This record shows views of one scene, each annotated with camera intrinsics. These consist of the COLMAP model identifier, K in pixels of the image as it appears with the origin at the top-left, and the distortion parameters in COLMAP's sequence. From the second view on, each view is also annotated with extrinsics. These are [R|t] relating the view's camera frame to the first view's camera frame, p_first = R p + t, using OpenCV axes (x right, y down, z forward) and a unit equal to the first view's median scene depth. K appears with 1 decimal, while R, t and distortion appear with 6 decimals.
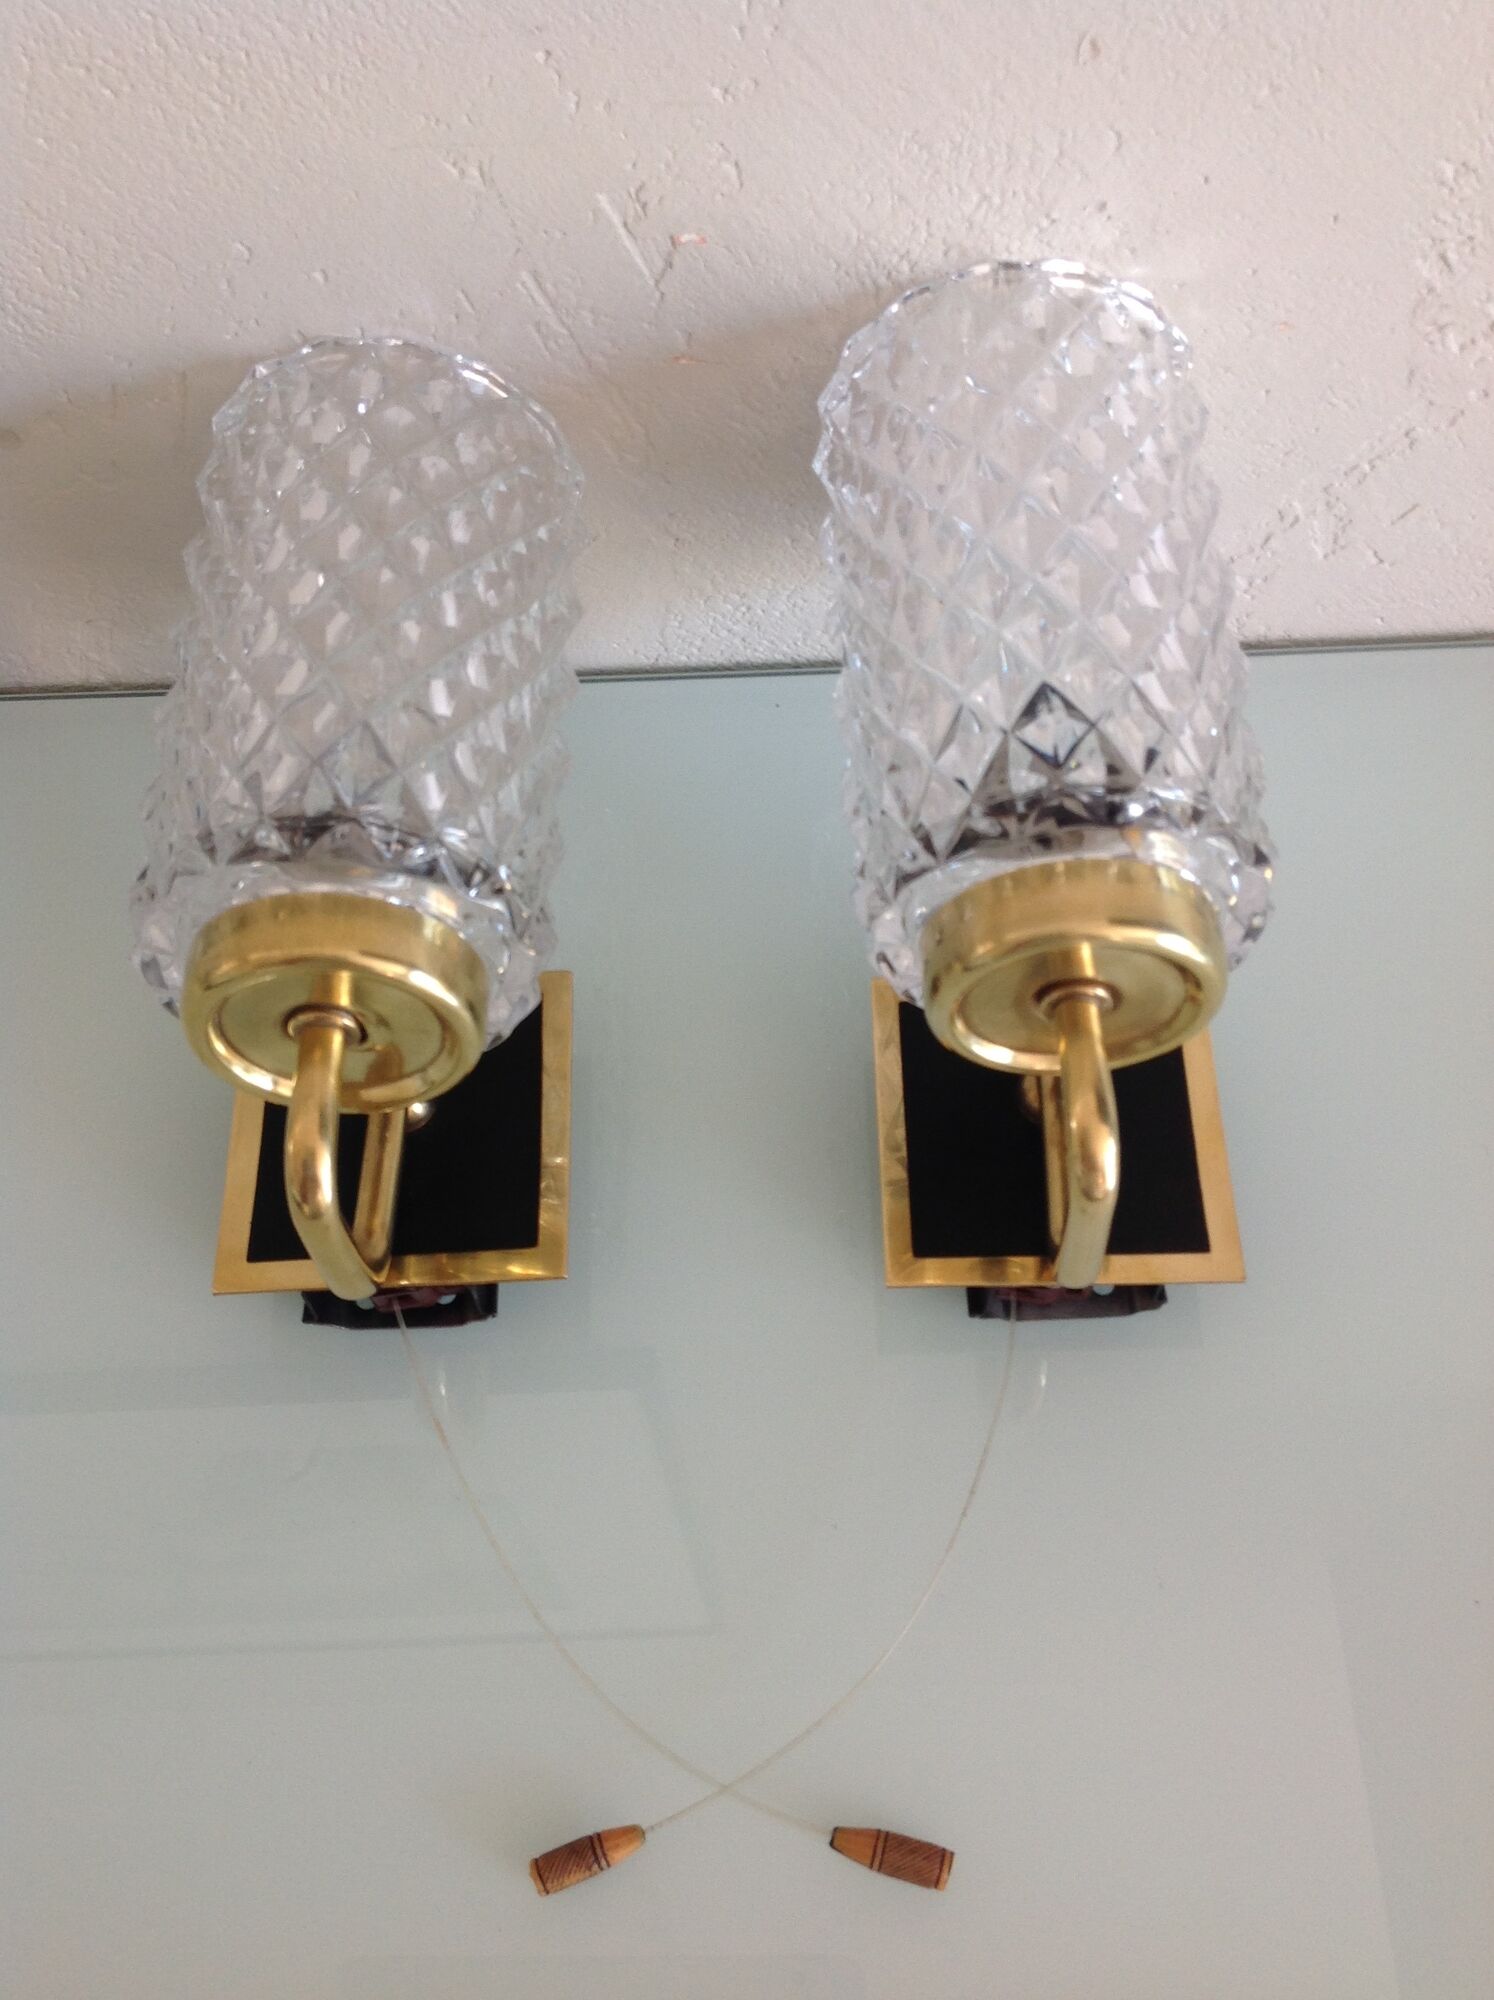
lens RADIAL K [[2036.0, 0, 747.0], [0, 2036.0, 1000.0], [0, 0, 1]] dist [0.046808, -0.098146]
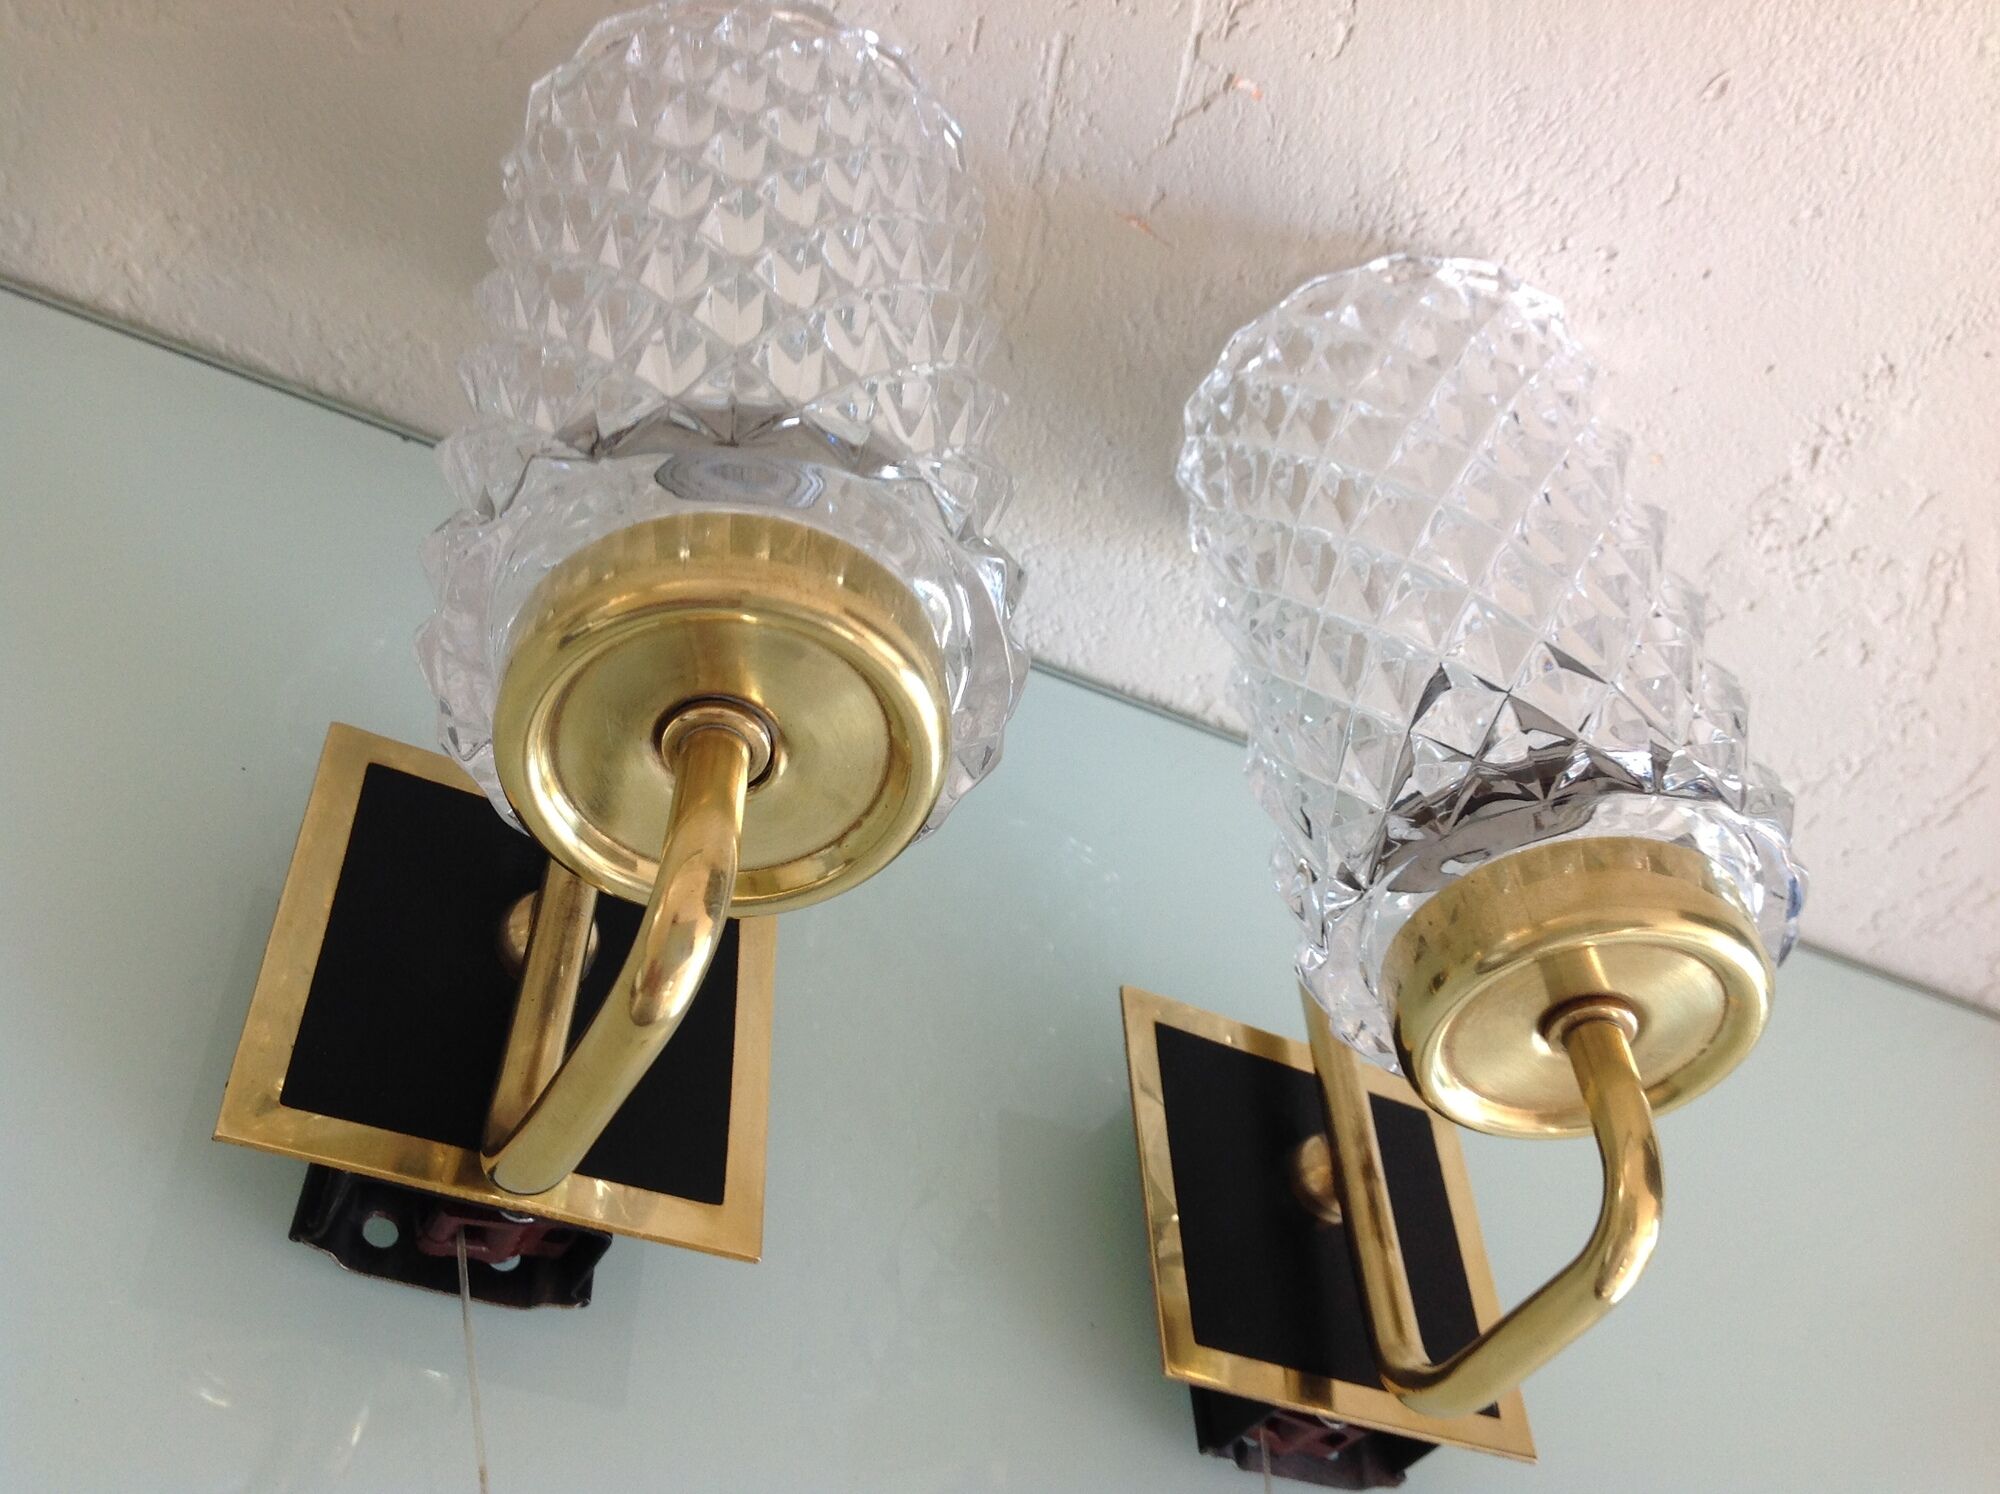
lens RADIAL K [[2038.3, 0, 1083.7], [0, 2038.3, 684.9], [0, 0, 1]] dist [0.087444, -0.019545]
pose [[0.849484, 0.347636, 0.396896, -0.343889], [-0.209881, 0.912815, -0.350311, 0.183860], [-0.484074, 0.214283, 0.848384, 0.334704]]
